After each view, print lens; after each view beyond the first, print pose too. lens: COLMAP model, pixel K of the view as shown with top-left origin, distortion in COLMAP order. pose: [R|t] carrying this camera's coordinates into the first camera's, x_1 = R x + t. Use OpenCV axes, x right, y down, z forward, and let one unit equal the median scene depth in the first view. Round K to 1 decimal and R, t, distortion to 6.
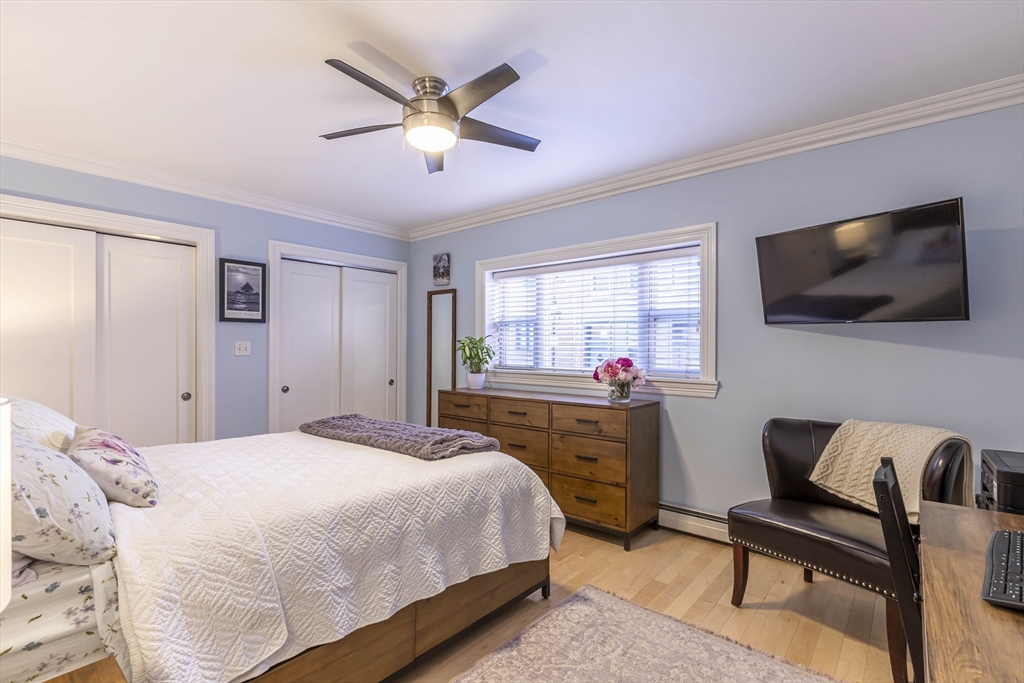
lens RADIAL K [[471.6, 0, 518.1], [0, 471.6, 345.8], [0, 0, 1]] dist [0.006777, -0.000039]
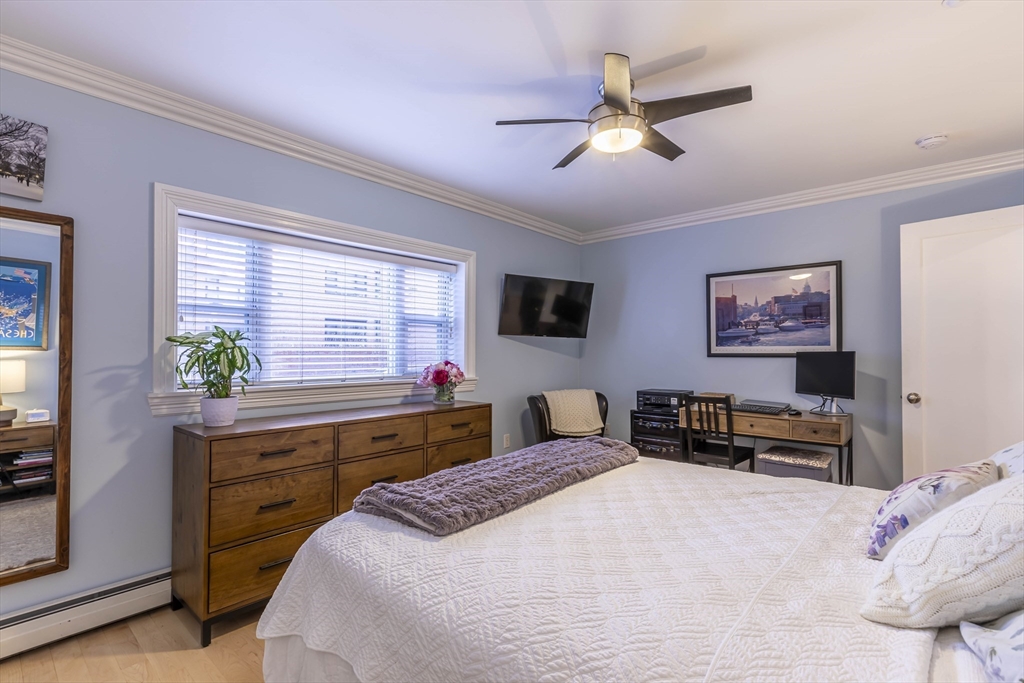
lens RADIAL K [[471.6, 0, 516.3], [0, 471.6, 341.4], [0, 0, 1]] dist [0.006777, -0.000039]
pose [[0.013260, 0.010598, 0.999856, -0.732028], [-0.011921, 0.999874, -0.010440, -0.007345], [-0.999841, -0.011781, 0.013384, 0.738125]]
